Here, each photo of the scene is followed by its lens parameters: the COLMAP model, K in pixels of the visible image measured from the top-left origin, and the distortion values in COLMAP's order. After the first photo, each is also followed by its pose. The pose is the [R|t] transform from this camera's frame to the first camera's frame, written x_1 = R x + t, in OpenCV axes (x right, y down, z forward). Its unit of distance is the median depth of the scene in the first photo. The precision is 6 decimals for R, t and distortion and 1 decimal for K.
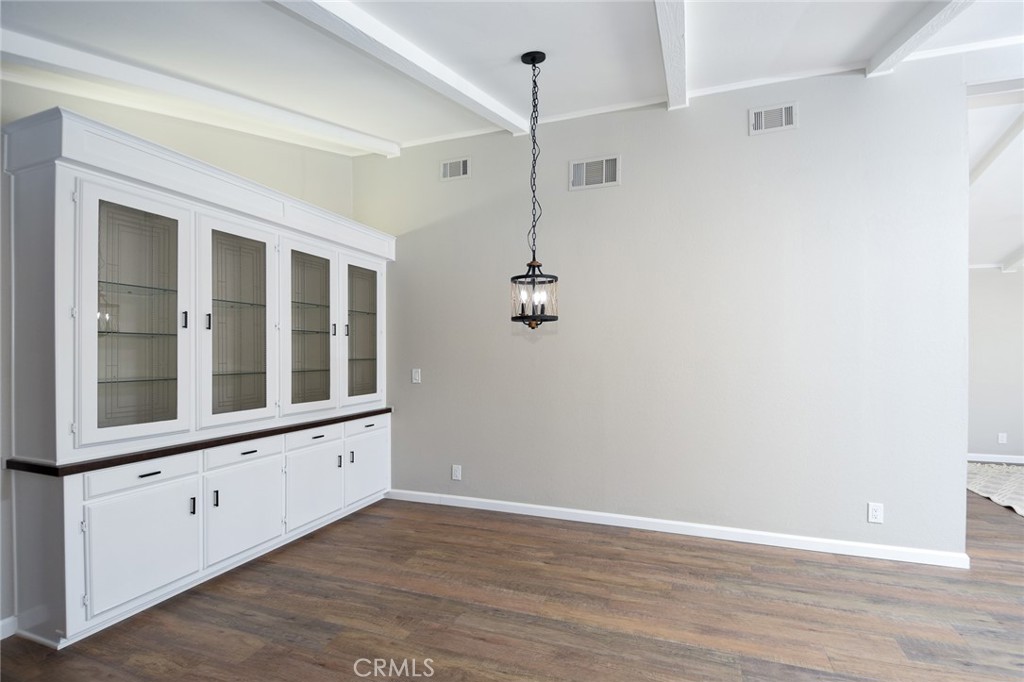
lens RADIAL K [[461.7, 0, 529.2], [0, 461.7, 354.5], [0, 0, 1]] dist [0.022063, -0.019957]
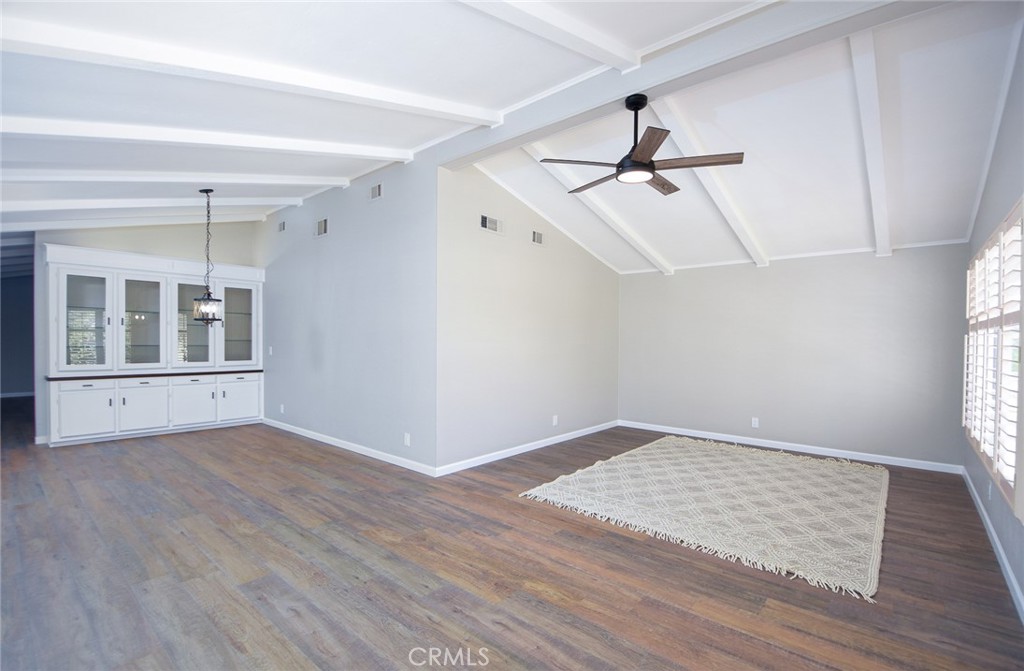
lens RADIAL K [[454.0, 0, 525.8], [0, 454.0, 345.6], [0, 0, 1]] dist [0.011147, -0.020109]
pose [[0.937474, 0.015522, -0.347708, 1.736946], [-0.012559, 0.999863, 0.010771, -0.003130], [0.347827, -0.005731, 0.937541, -0.328401]]
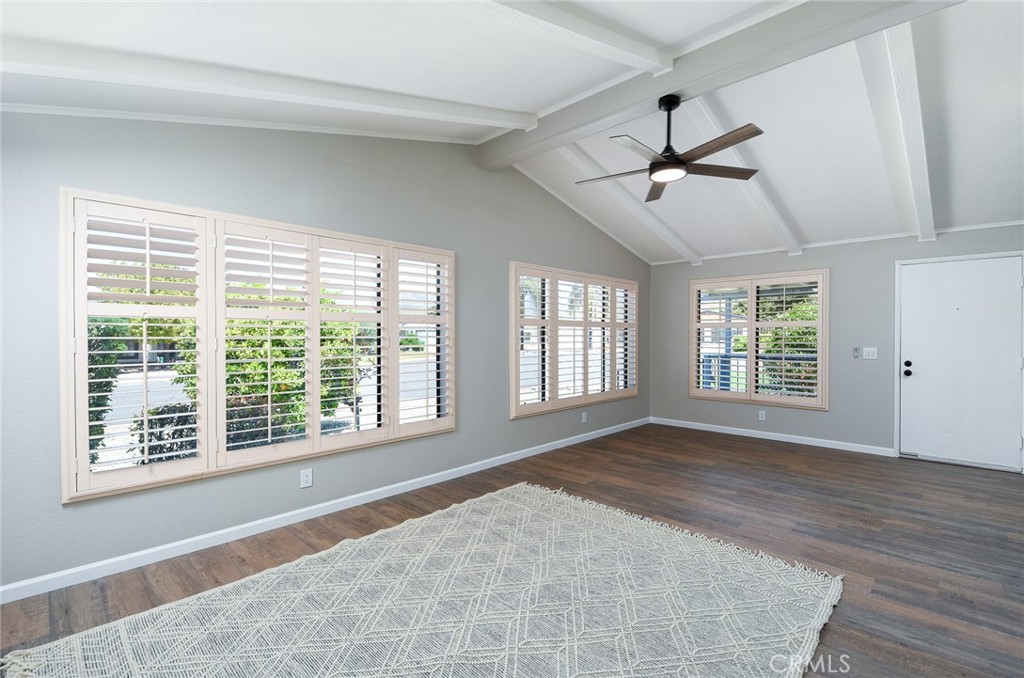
lens RADIAL K [[461.3, 0, 512.0], [0, 461.3, 339.0], [0, 0, 1]] dist [0.027806, -0.023686]
pose [[-0.903366, 0.000434, 0.428870, 1.454463], [0.004166, 0.999961, 0.007762, -0.009545], [-0.428850, 0.008798, -0.903333, 1.971507]]
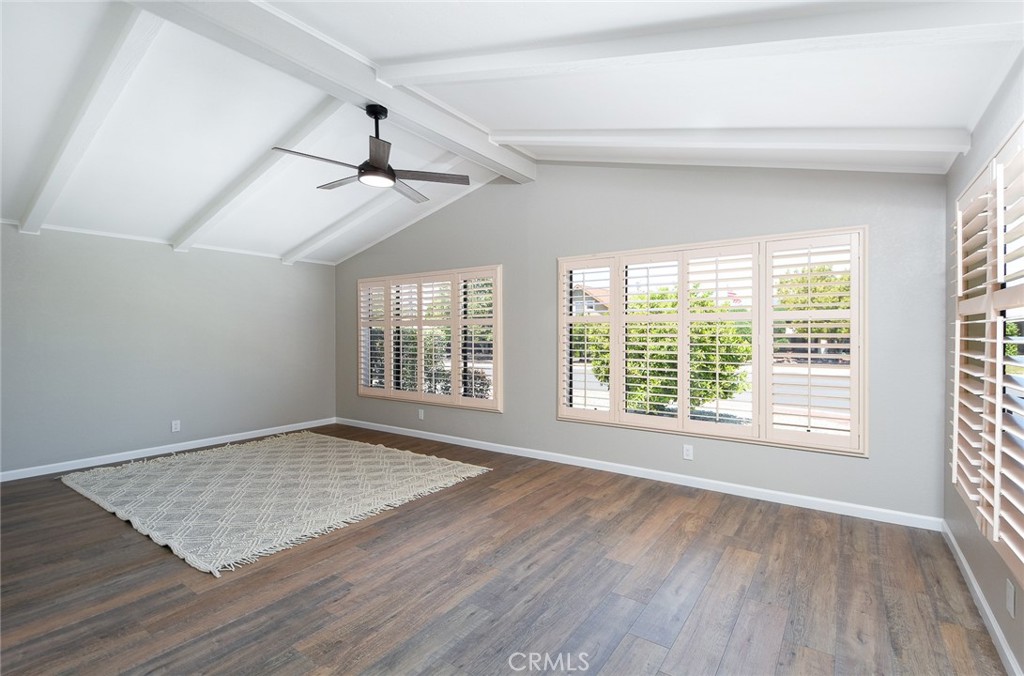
lens RADIAL K [[455.4, 0, 528.6], [0, 455.4, 336.0], [0, 0, 1]] dist [0.038068, -0.027671]
pose [[0.263177, -0.006628, 0.964725, 0.576327], [0.006927, 0.999964, 0.004981, -0.007691], [-0.964723, 0.005372, 0.263214, 0.101171]]
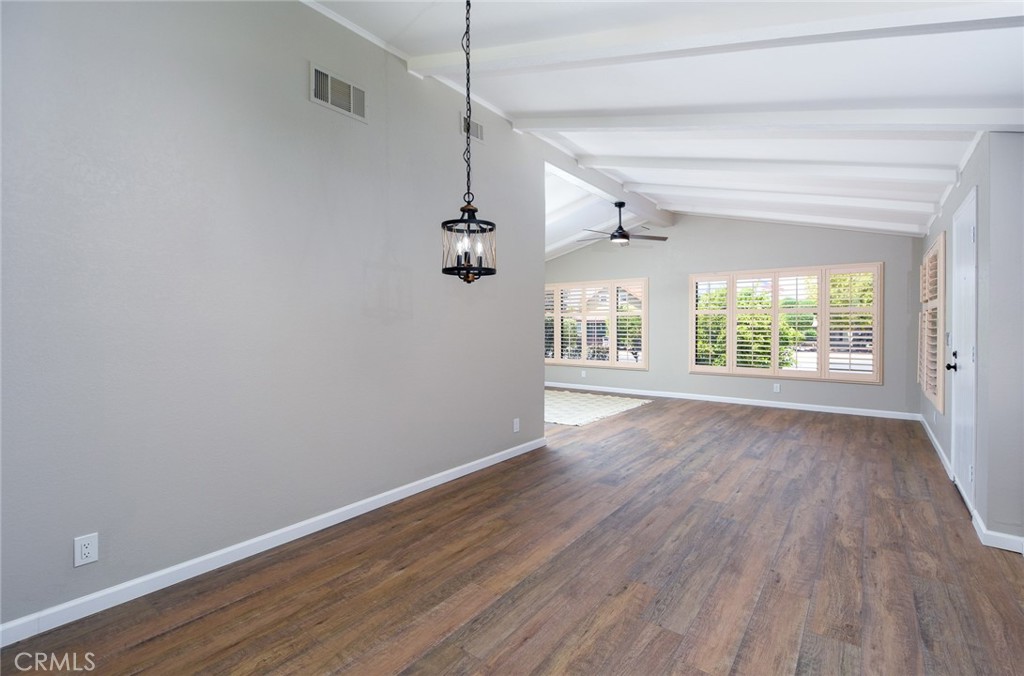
lens RADIAL K [[455.4, 0, 528.6], [0, 455.4, 336.0], [0, 0, 1]] dist [0.038068, -0.027671]
pose [[0.290798, -0.021558, 0.956541, -0.681771], [0.001970, 0.999757, 0.021933, 0.019369], [-0.956782, -0.004494, 0.290770, 0.557283]]
